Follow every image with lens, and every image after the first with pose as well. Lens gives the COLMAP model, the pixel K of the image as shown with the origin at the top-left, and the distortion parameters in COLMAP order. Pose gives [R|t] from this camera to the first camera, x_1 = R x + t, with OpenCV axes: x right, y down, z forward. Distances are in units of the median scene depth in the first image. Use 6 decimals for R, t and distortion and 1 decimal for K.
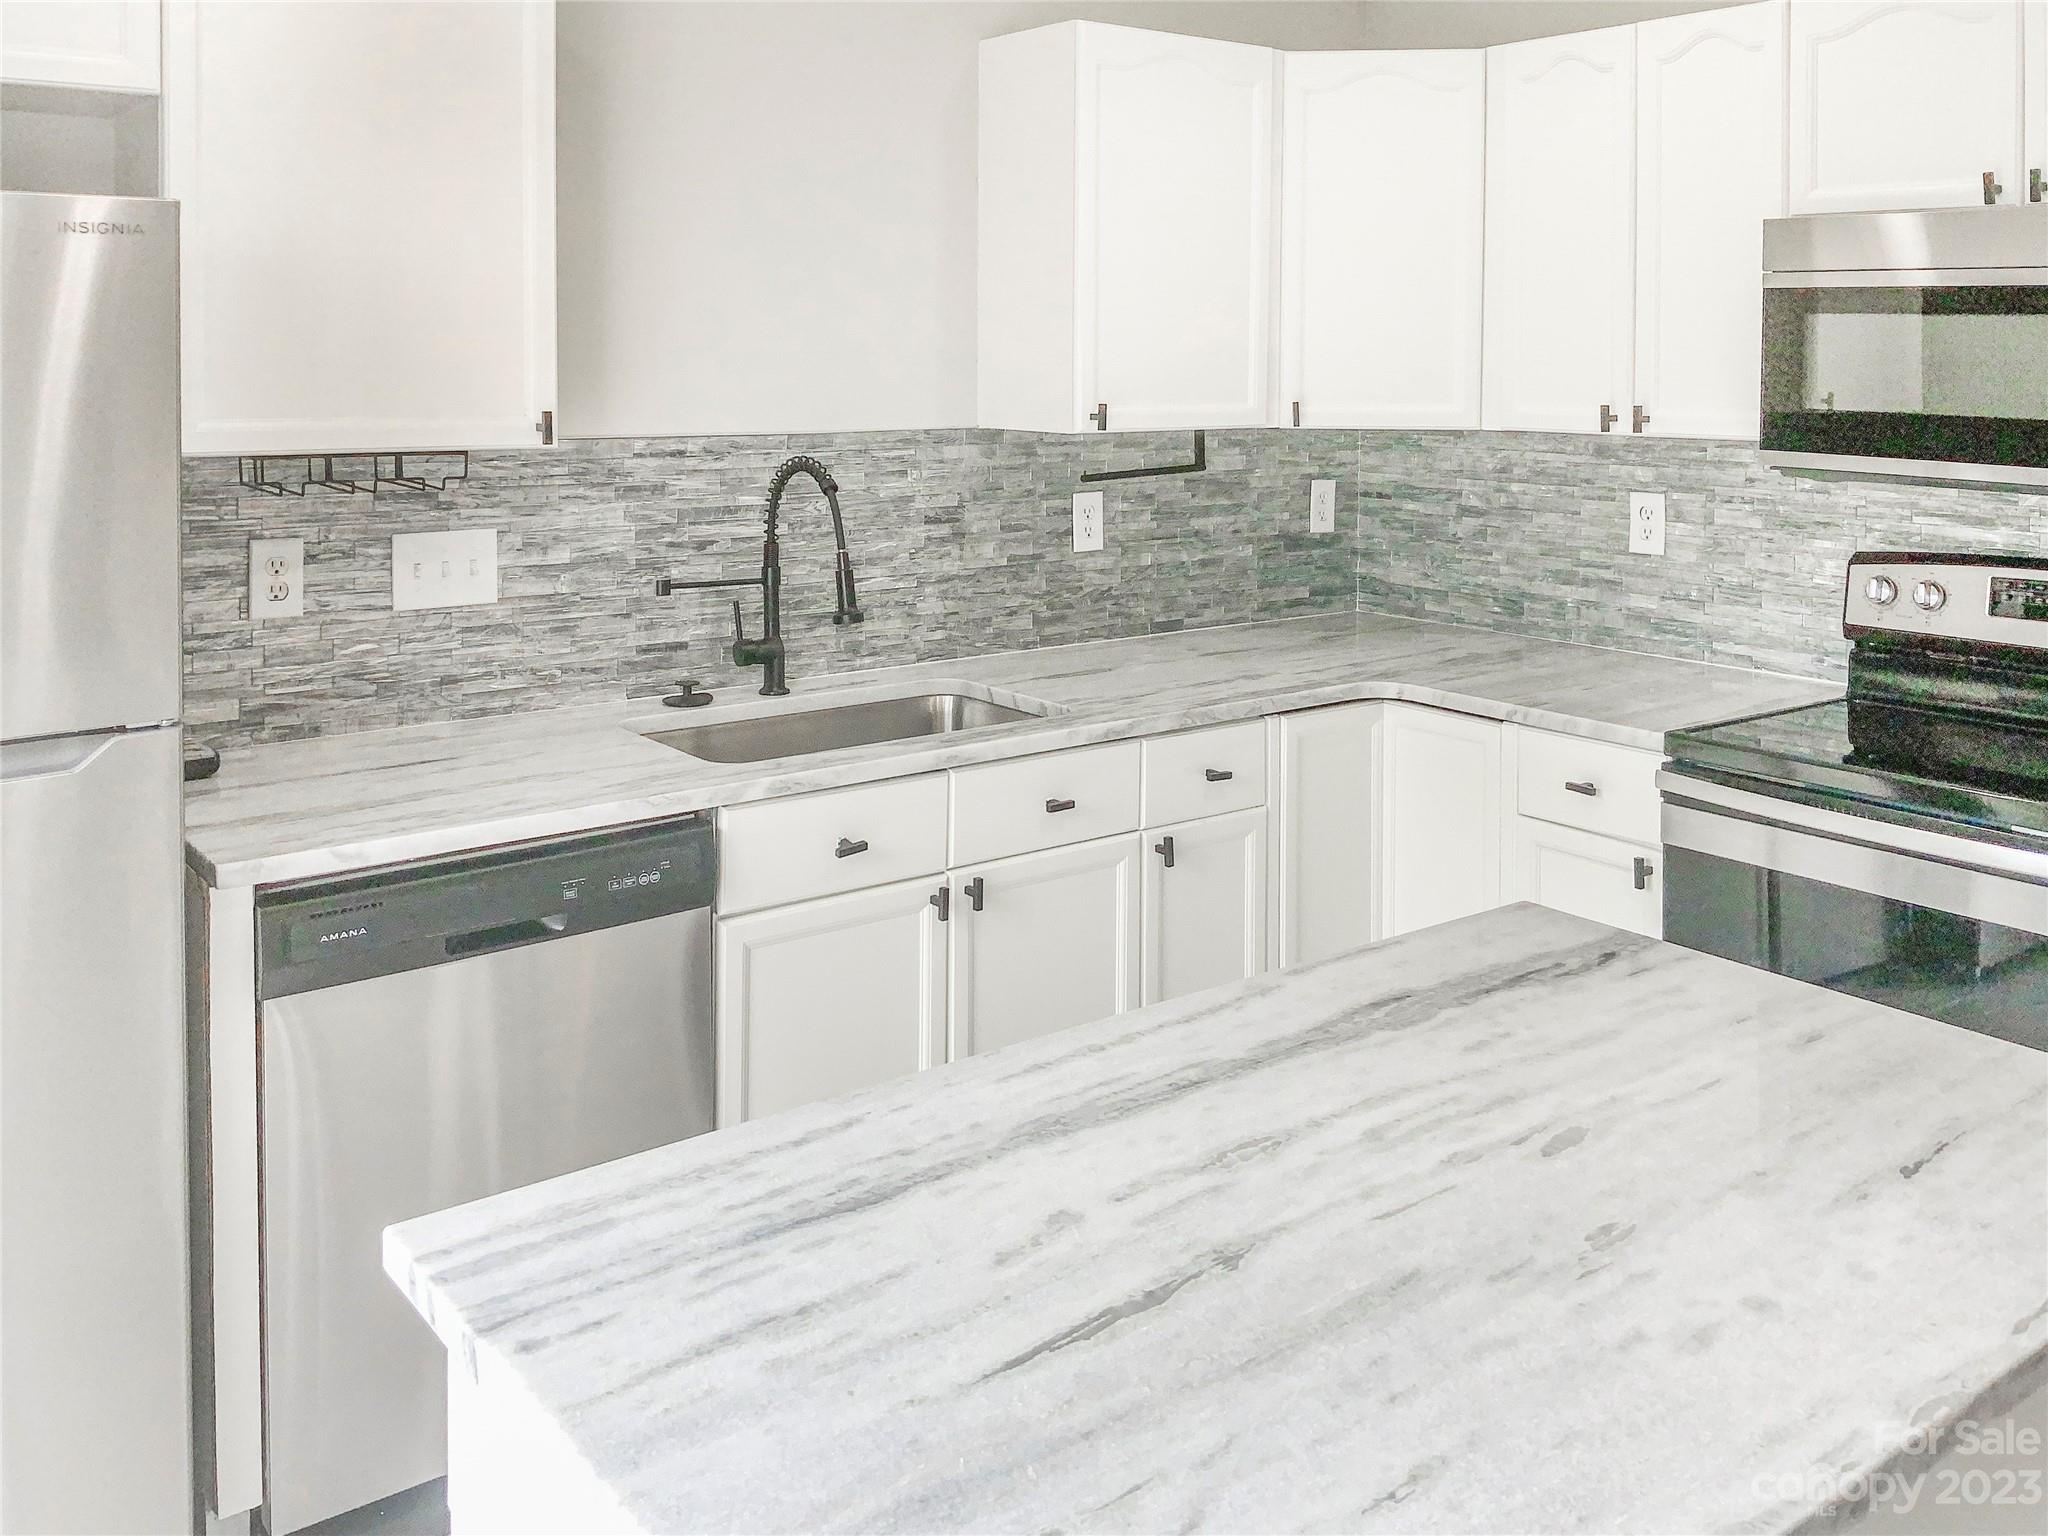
lens RADIAL K [[1735.9, 0, 1023.3], [0, 1735.9, 695.2], [0, 0, 1]] dist [0.002575, 0.001171]
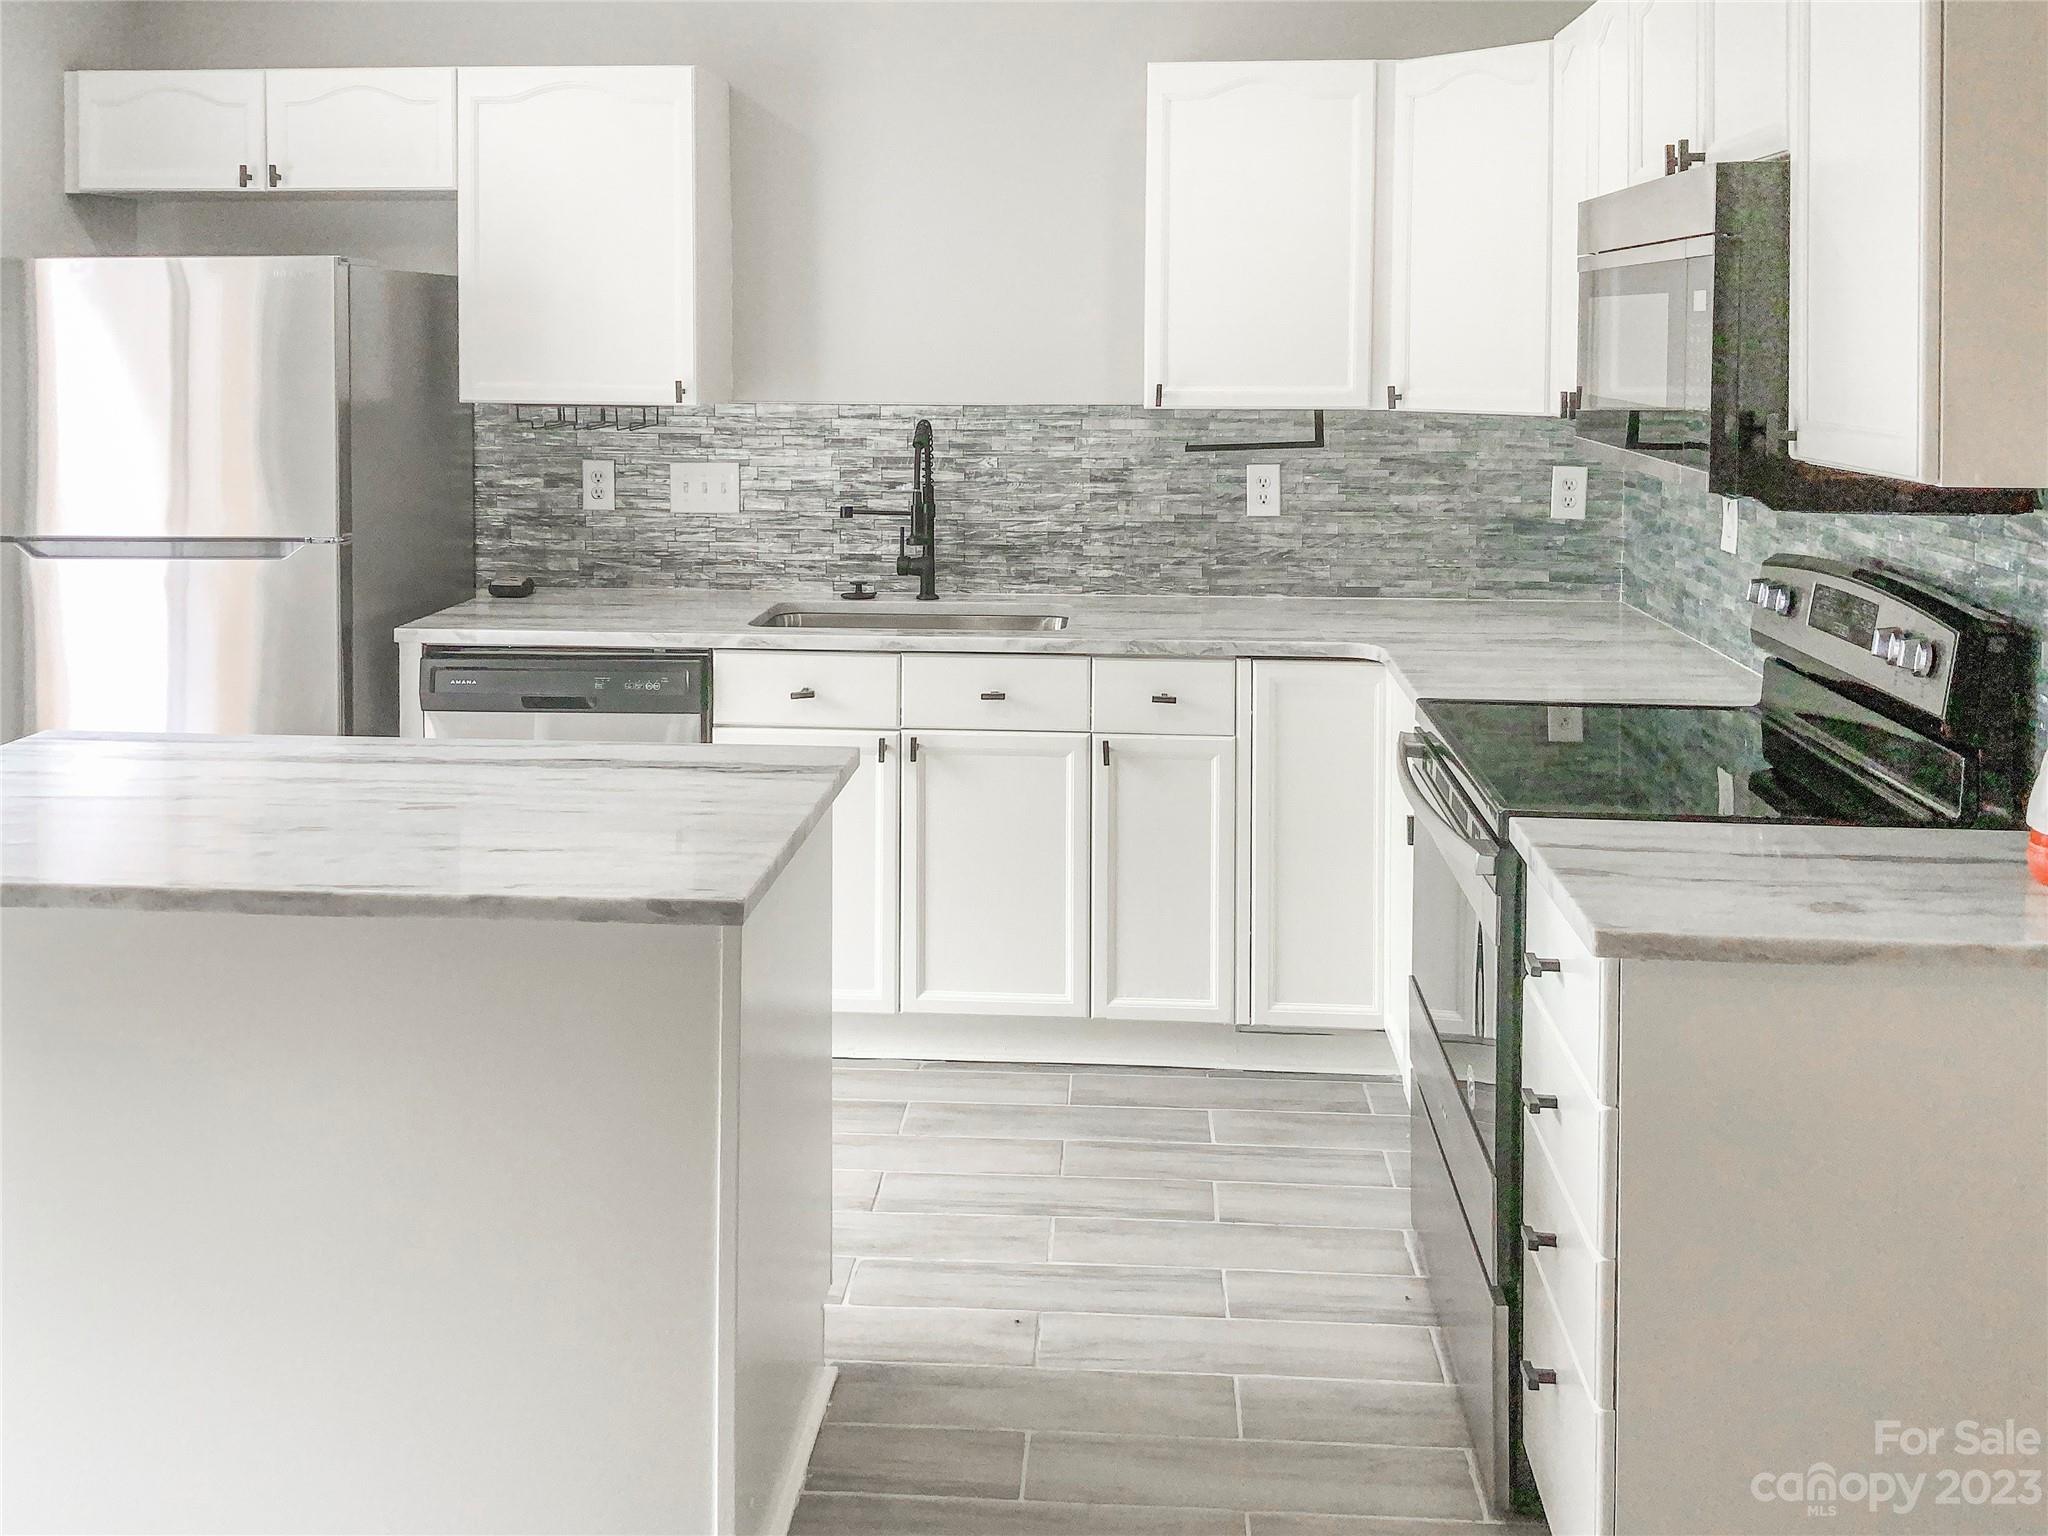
lens RADIAL K [[1760.8, 0, 1024.7], [0, 1760.8, 768.0], [0, 0, 1]] dist [0.034642, -0.001693]
pose [[0.750464, 0.153971, -0.642726, 0.743260], [-0.125240, 0.987995, 0.090450, -0.004220], [0.648937, 0.012616, 0.760738, 0.011554]]
